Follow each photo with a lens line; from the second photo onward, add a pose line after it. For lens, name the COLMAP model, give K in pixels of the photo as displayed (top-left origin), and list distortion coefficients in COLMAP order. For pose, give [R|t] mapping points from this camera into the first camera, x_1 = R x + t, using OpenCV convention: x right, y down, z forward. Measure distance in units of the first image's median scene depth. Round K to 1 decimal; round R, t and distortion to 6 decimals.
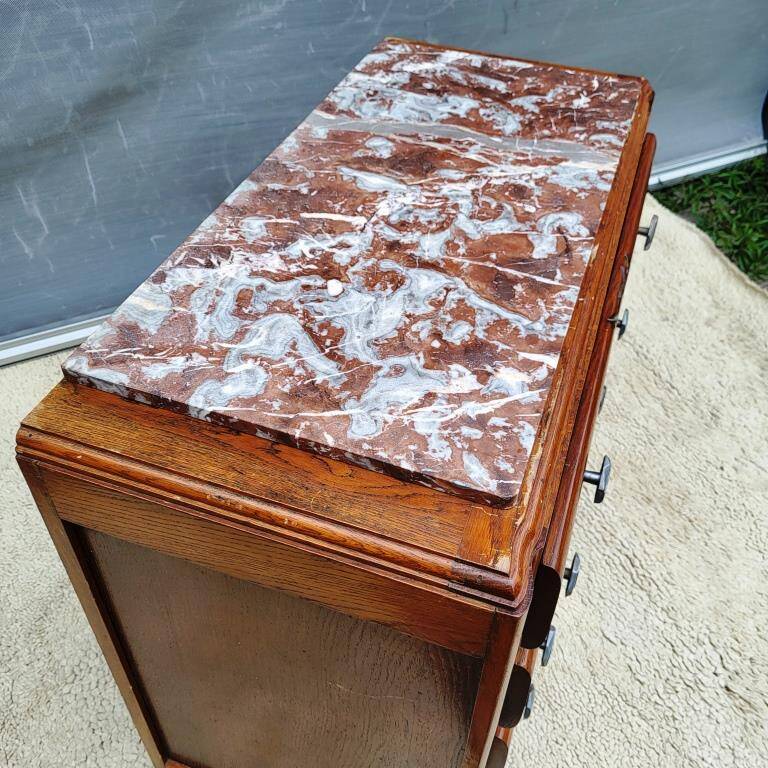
lens RADIAL K [[788.4, 0, 398.8], [0, 788.4, 368.2], [0, 0, 1]] dist [0.027417, 0.000000]
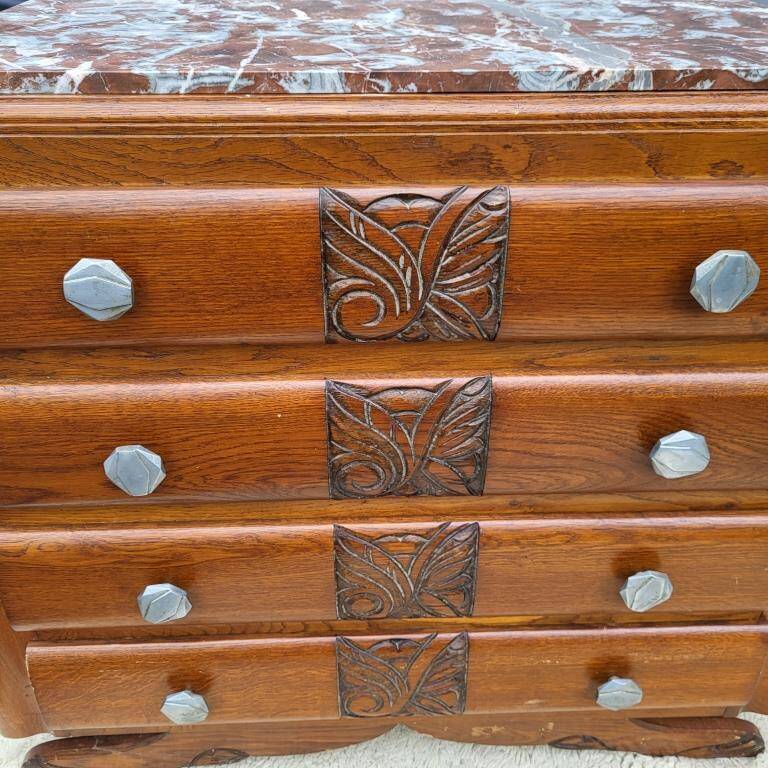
lens RADIAL K [[788.4, 0, 382.6], [0, 788.4, 379.7], [0, 0, 1]] dist [0.027417, 0.000000]
pose [[0.358939, 0.475146, -0.803367, 0.888135], [-0.631573, 0.757388, 0.165769, -0.079508], [0.687225, 0.447884, 0.571946, 0.708223]]
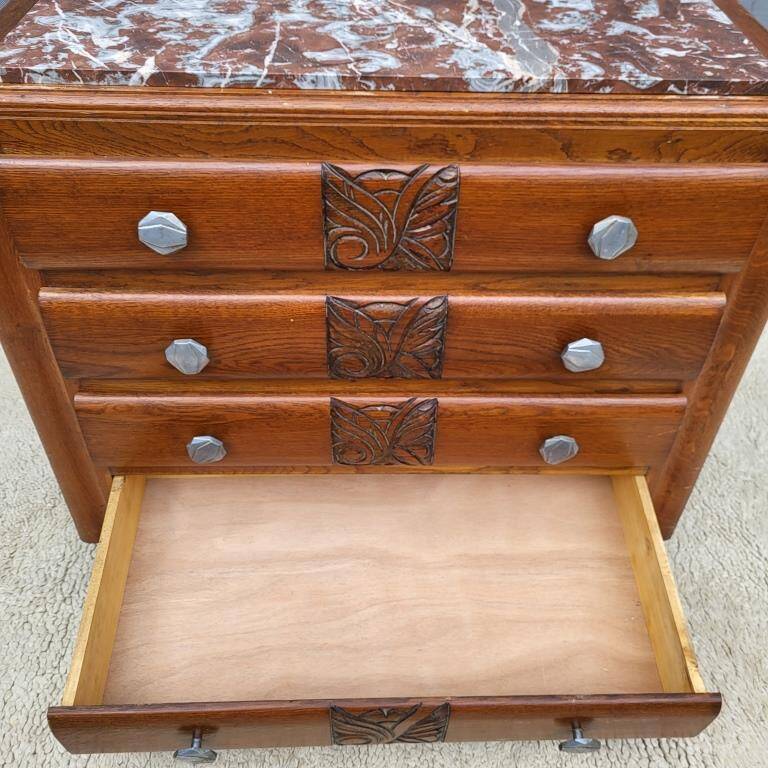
lens RADIAL K [[788.4, 0, 389.3], [0, 788.4, 381.8], [0, 0, 1]] dist [0.027417, 0.000000]
pose [[0.346766, 0.621739, -0.702278, 1.087848], [-0.651837, 0.698122, 0.296199, -0.201701], [0.674434, 0.355059, 0.647358, 0.529481]]
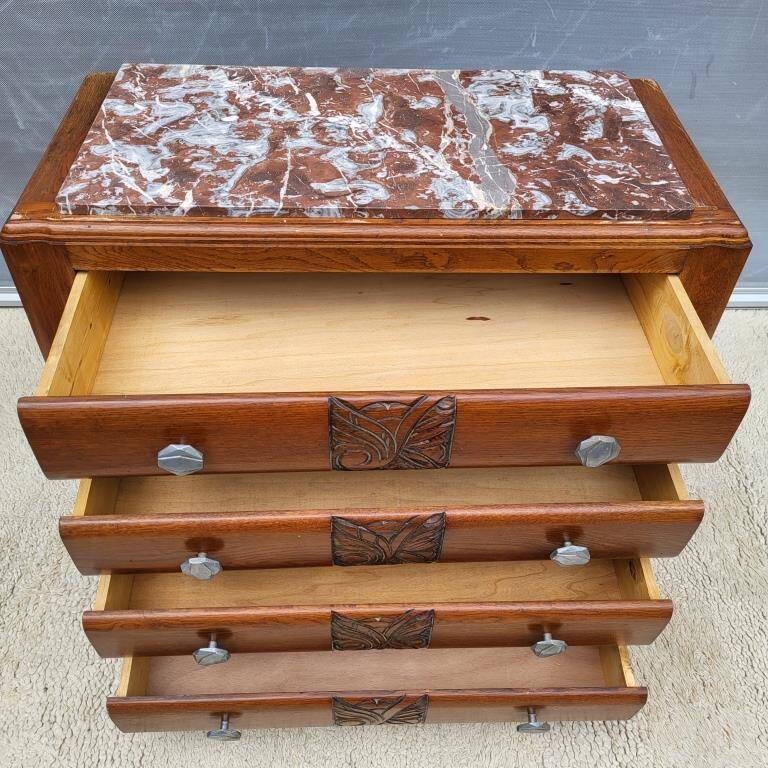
lens RADIAL K [[788.4, 0, 379.4], [0, 788.4, 386.6], [0, 0, 1]] dist [0.027417, 0.000000]
pose [[0.347070, 0.653251, -0.672908, 1.163708], [-0.651153, 0.684224, 0.328387, -0.371704], [0.674939, 0.324193, 0.662840, 0.325804]]
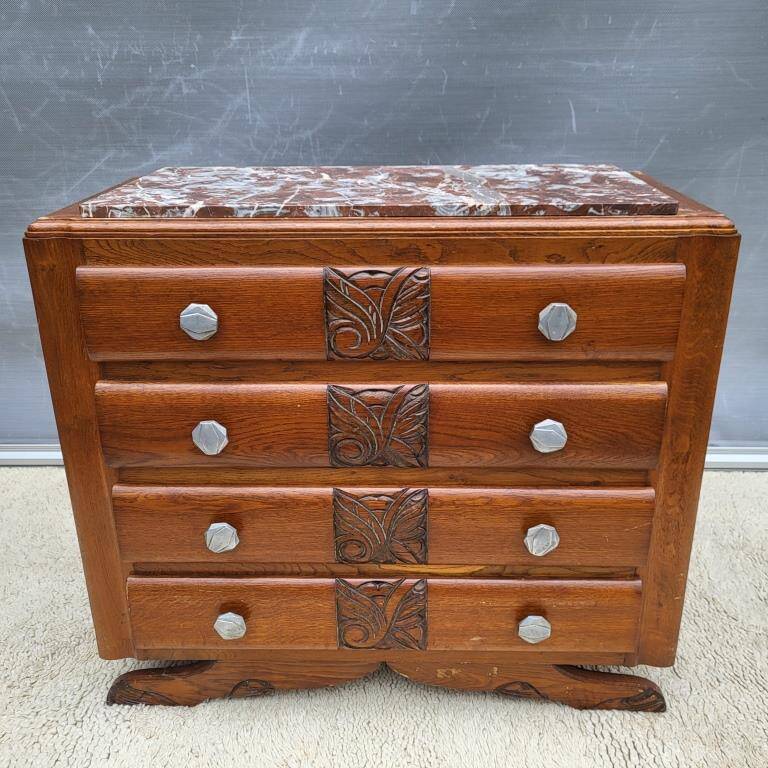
lens RADIAL K [[788.4, 0, 386.7], [0, 788.4, 385.4], [0, 0, 1]] dist [0.027417, 0.000000]
pose [[0.296553, 0.335569, -0.894120, 1.407223], [-0.638633, 0.765789, 0.075590, -0.071744], [0.710073, 0.548598, 0.441403, 0.620575]]
